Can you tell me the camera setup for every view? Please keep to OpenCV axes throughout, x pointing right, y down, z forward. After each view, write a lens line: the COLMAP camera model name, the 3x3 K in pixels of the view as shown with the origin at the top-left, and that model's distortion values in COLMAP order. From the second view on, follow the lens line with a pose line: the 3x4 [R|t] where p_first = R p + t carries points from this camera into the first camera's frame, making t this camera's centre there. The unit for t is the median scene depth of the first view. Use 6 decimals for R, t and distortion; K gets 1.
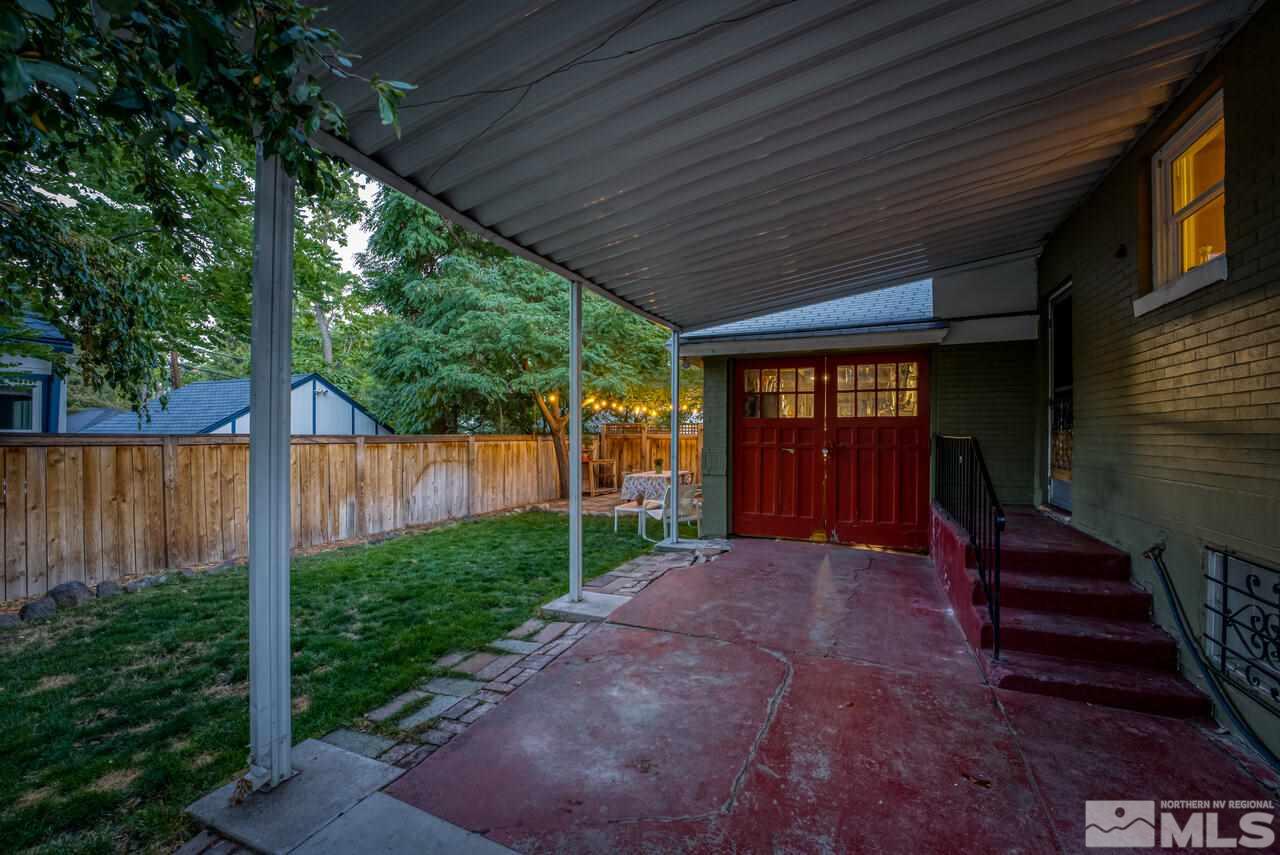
lens RADIAL K [[510.4, 0, 645.7], [0, 510.4, 433.5], [0, 0, 1]] dist [-0.021465, 0.003521]
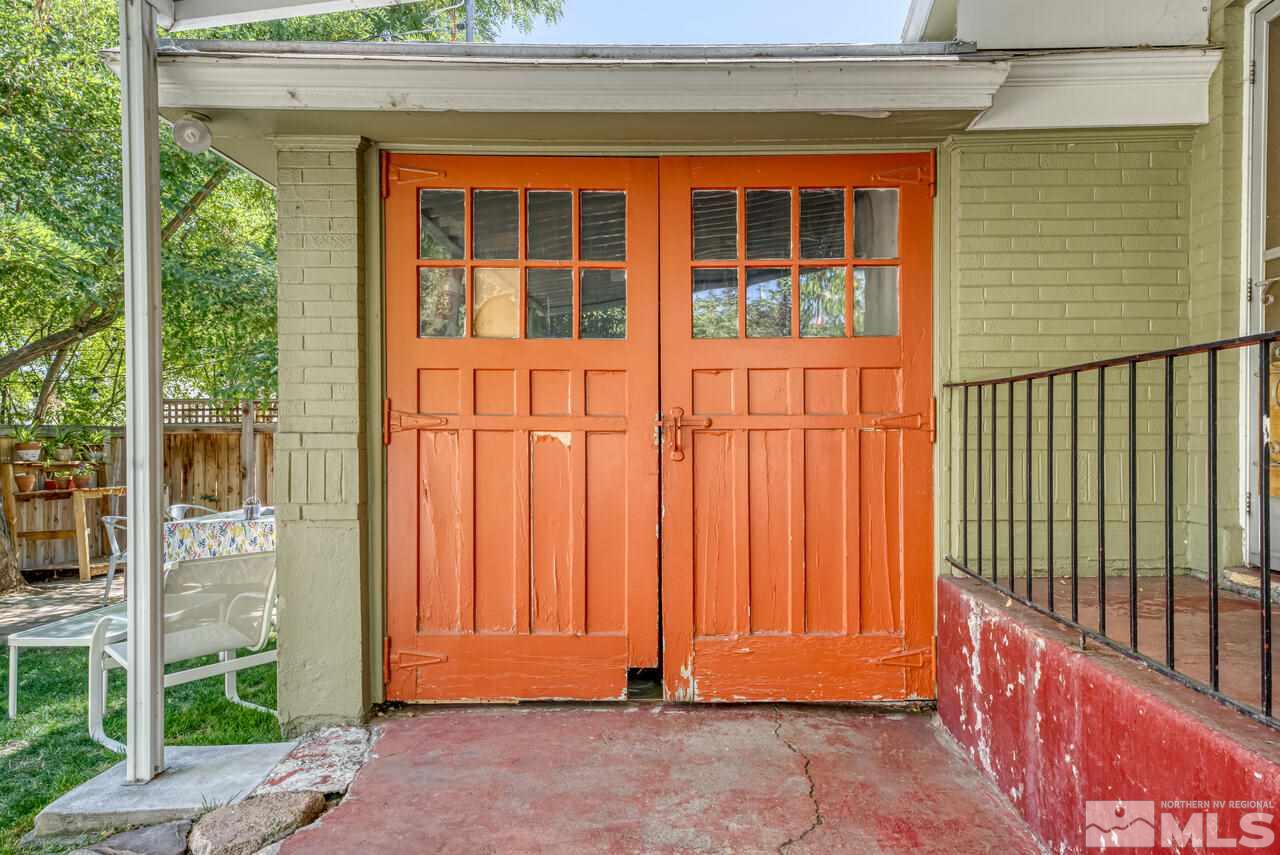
lens RADIAL K [[781.9, 0, 702.7], [0, 781.9, 445.9], [0, 0, 1]] dist [0.023663, -0.004360]
pose [[0.908230, -0.010834, 0.418330, 0.294757], [0.006047, 0.999900, 0.012767, 0.062457], [-0.418427, -0.009066, 0.908205, 0.948897]]
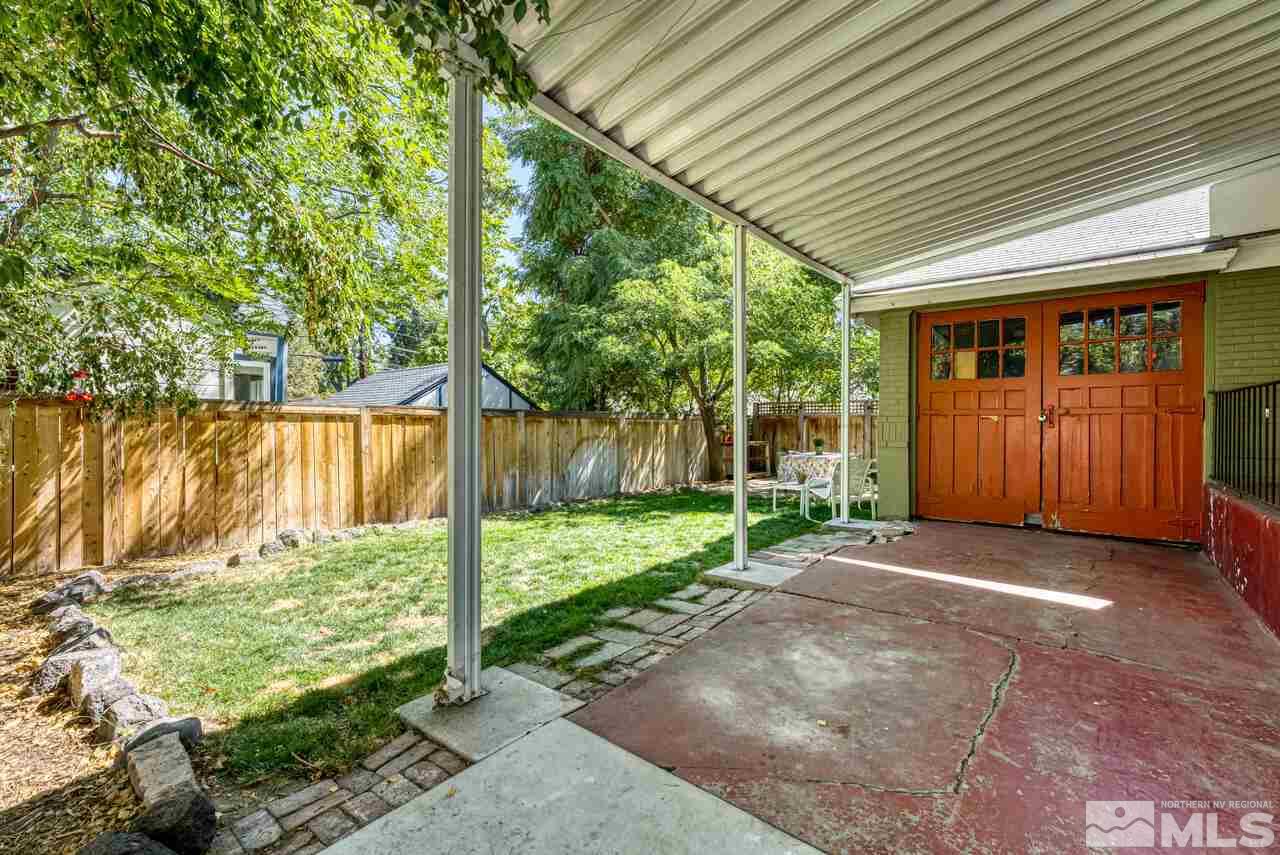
lens RADIAL K [[540.3, 0, 654.5], [0, 540.3, 427.0], [0, 0, 1]] dist [0.000323, 0.000000]
pose [[0.967373, 0.001167, -0.253356, -0.051349], [0.000620, 0.999976, 0.006971, 0.079875], [0.253357, -0.006900, 0.967348, 0.012639]]
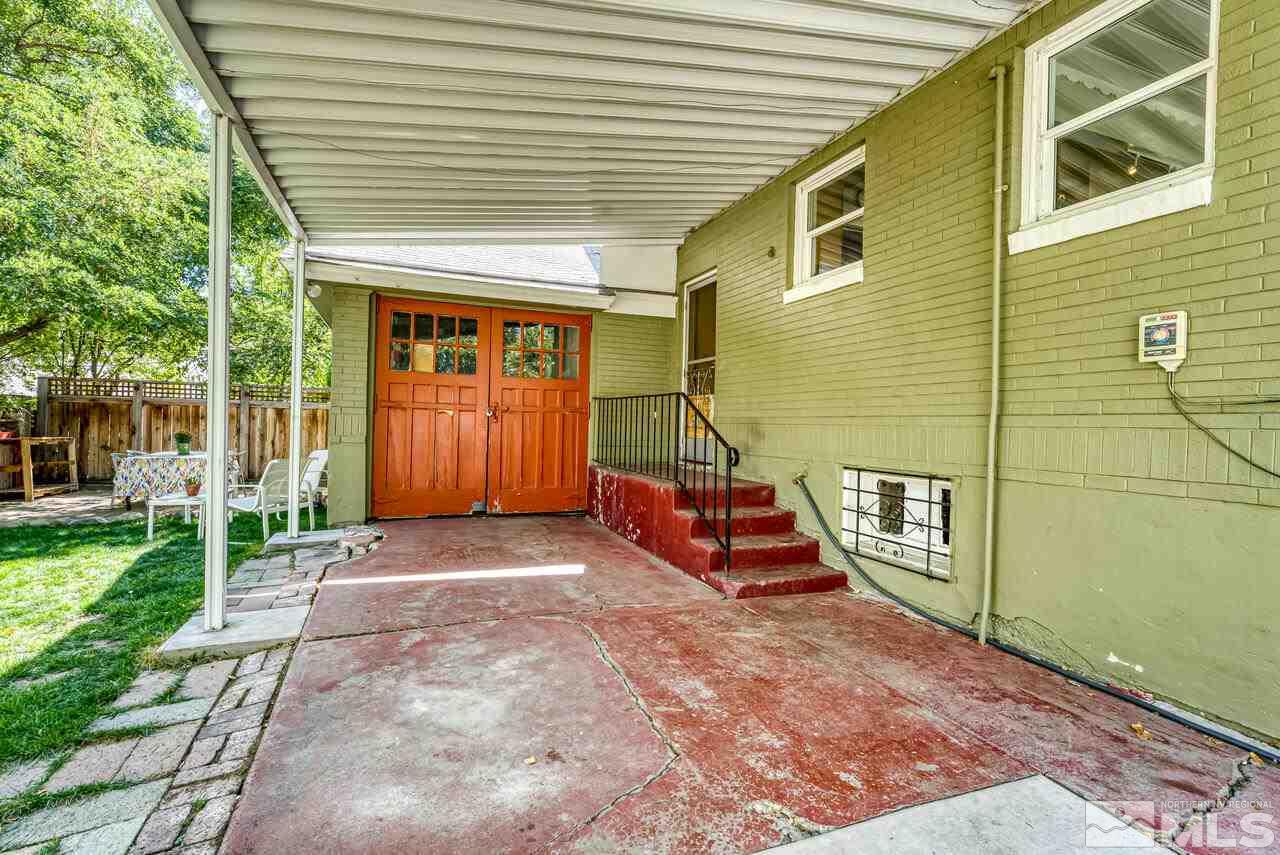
lens RADIAL K [[586.4, 0, 626.6], [0, 586.4, 424.4], [0, 0, 1]] dist [0.009791, 0.000086]
pose [[0.712482, 0.013416, 0.701562, -0.367543], [-0.022841, 0.999731, 0.004078, 0.081894], [-0.701318, -0.018930, 0.712597, 0.174706]]
